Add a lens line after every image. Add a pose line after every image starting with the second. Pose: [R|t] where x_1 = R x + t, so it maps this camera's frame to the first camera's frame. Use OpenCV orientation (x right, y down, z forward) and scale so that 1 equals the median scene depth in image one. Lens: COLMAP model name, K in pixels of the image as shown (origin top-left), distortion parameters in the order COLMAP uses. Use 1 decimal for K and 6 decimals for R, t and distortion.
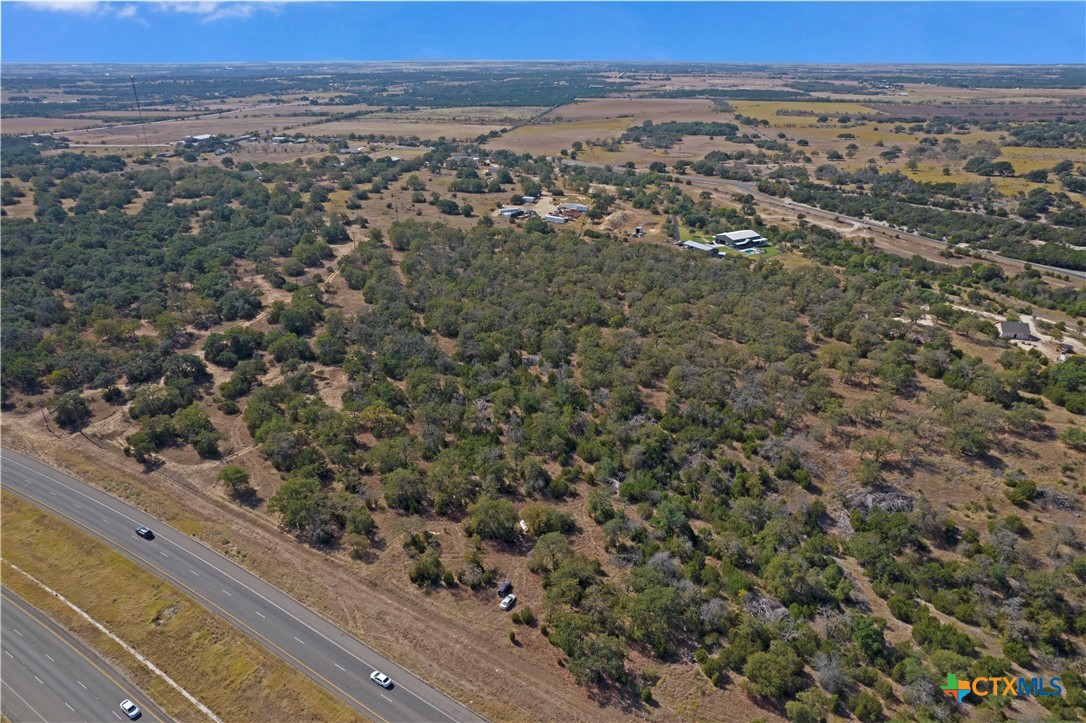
lens RADIAL K [[694.8, 0, 543.0], [0, 694.8, 361.5], [0, 0, 1]] dist [-0.086480, 0.082008]
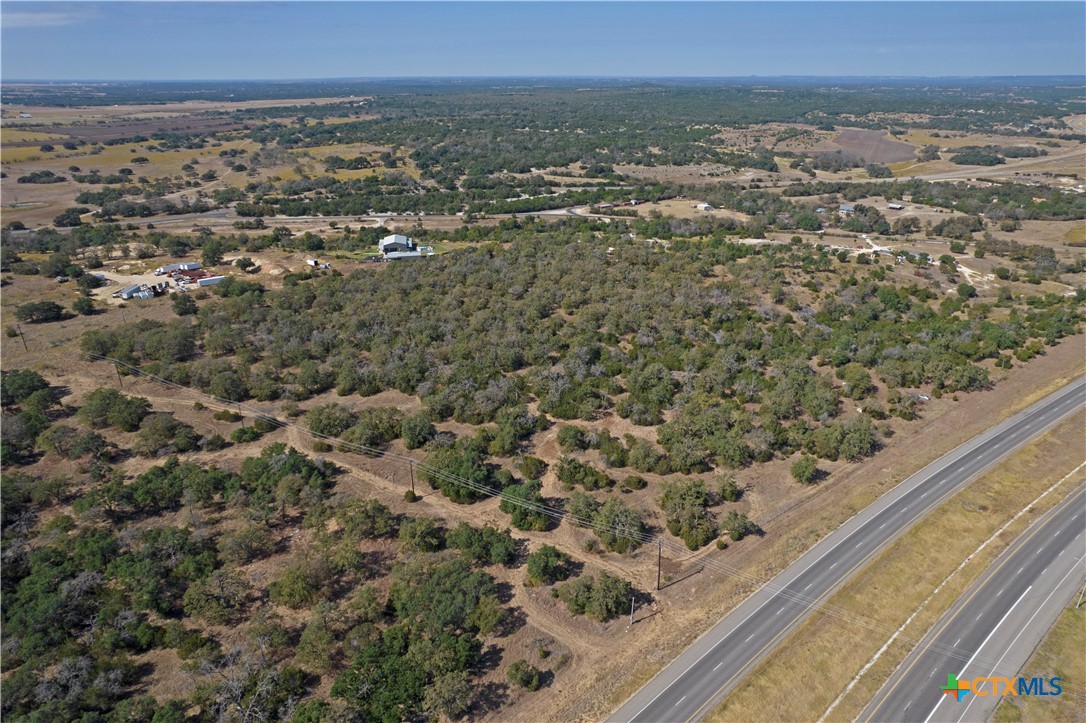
lens RADIAL K [[694.8, 0, 543.0], [0, 694.8, 361.5], [0, 0, 1]] dist [-0.086480, 0.082008]
pose [[0.360858, -0.365951, 0.857824, -0.551512], [0.385076, 0.896198, 0.220333, -0.142167], [-0.849411, 0.250818, 0.464319, 0.302653]]
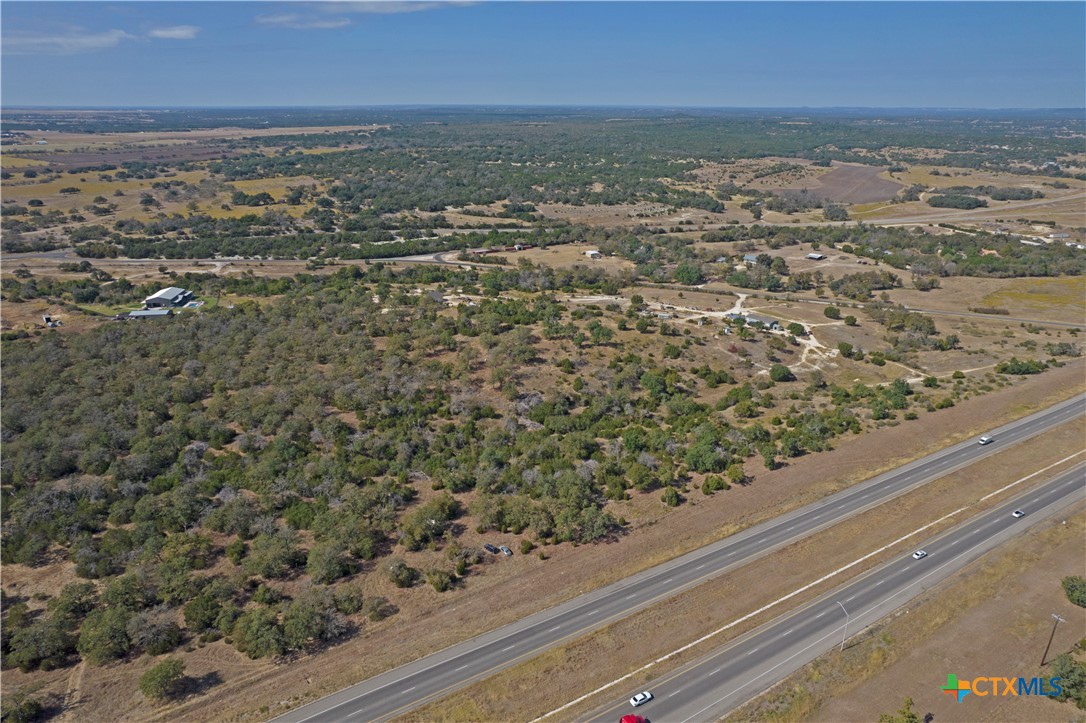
lens RADIAL K [[694.8, 0, 543.0], [0, 694.8, 361.5], [0, 0, 1]] dist [-0.086480, 0.082008]
pose [[0.428227, -0.321615, 0.844503, -0.301467], [0.368042, 0.915578, 0.162057, -0.047054], [-0.825328, 0.241415, 0.510443, 0.062256]]
